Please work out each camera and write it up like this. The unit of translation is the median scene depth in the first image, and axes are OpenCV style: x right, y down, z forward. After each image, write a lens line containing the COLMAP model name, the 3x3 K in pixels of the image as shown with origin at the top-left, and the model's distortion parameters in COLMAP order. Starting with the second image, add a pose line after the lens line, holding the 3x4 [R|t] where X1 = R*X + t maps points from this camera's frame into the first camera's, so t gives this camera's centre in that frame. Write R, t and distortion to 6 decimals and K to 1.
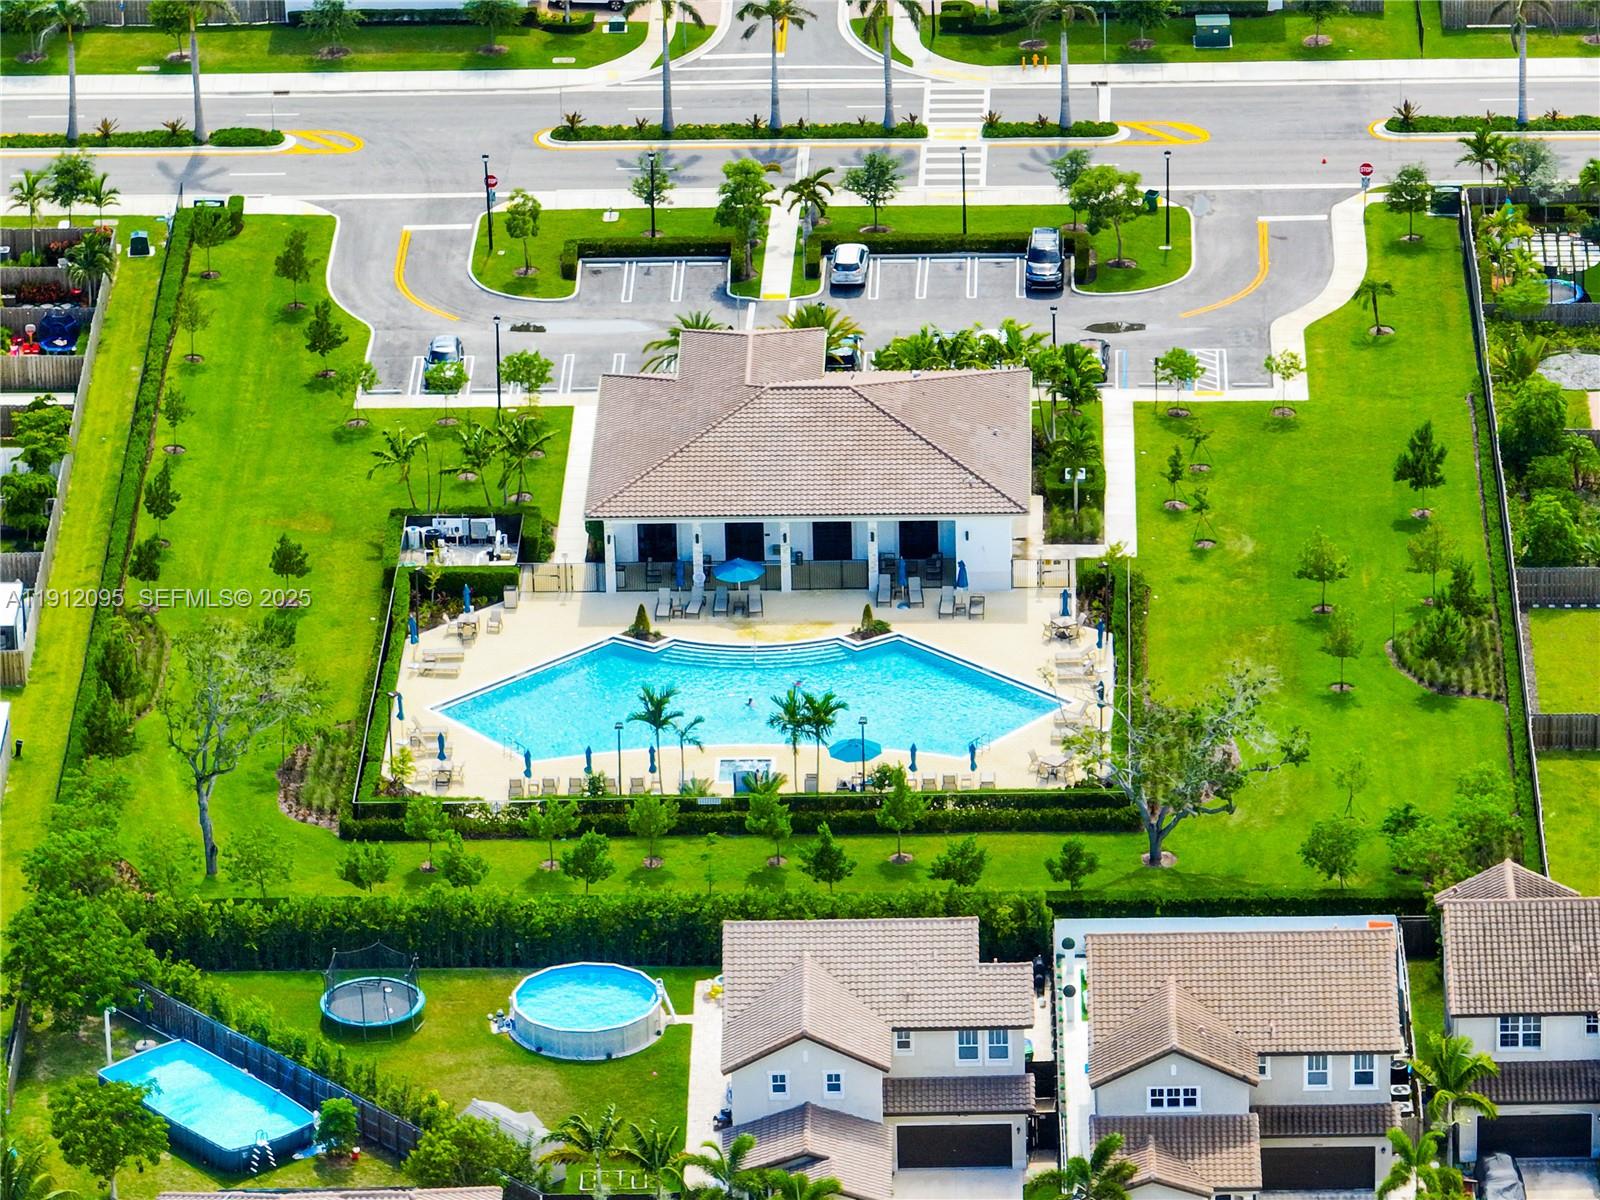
lens RADIAL K [[8284.0, 0, 800.0], [0, 8284.0, 600.0], [0, 0, 1]] dist [-0.084294, -0.955450]
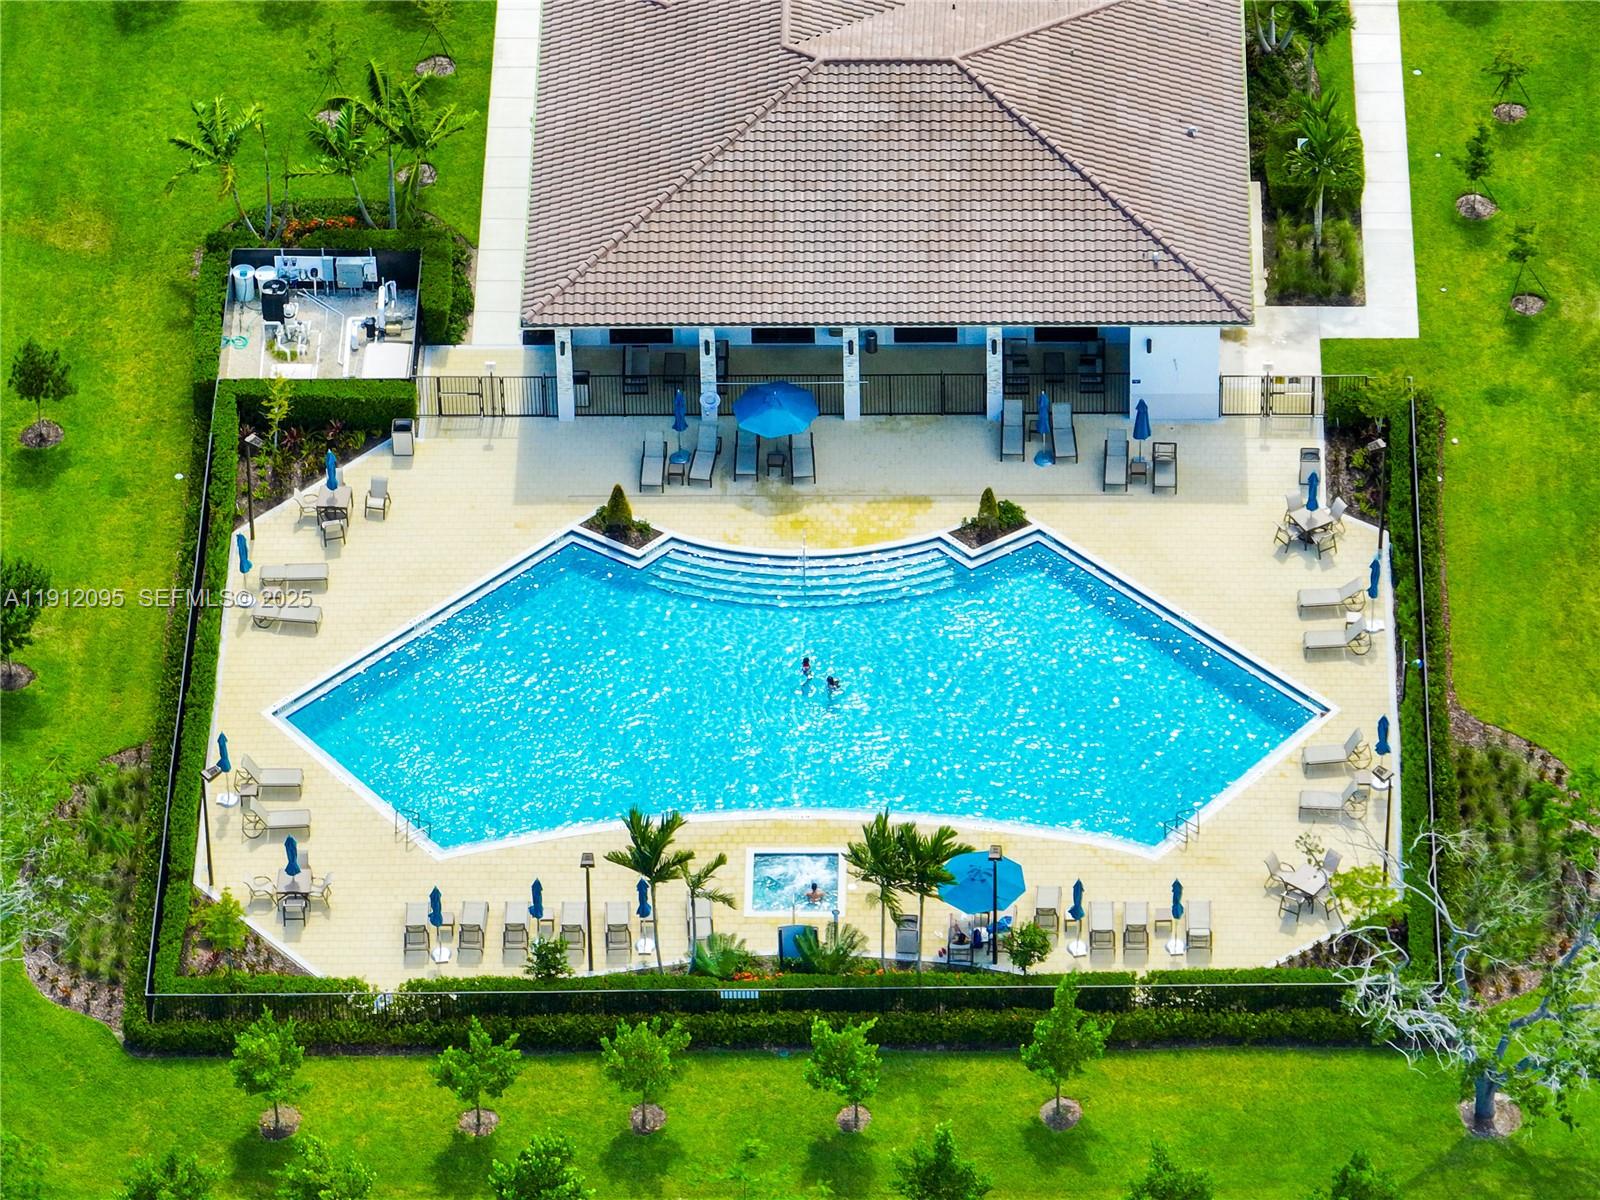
lens RADIAL K [[8284.0, 0, 800.0], [0, 8284.0, 600.0], [0, 0, 1]] dist [-0.084294, -0.955450]
pose [[0.999938, -0.003632, 0.010547, -0.012069], [0.000362, 0.955560, 0.294796, -0.169873], [-0.011149, -0.294774, 0.955502, 0.411023]]
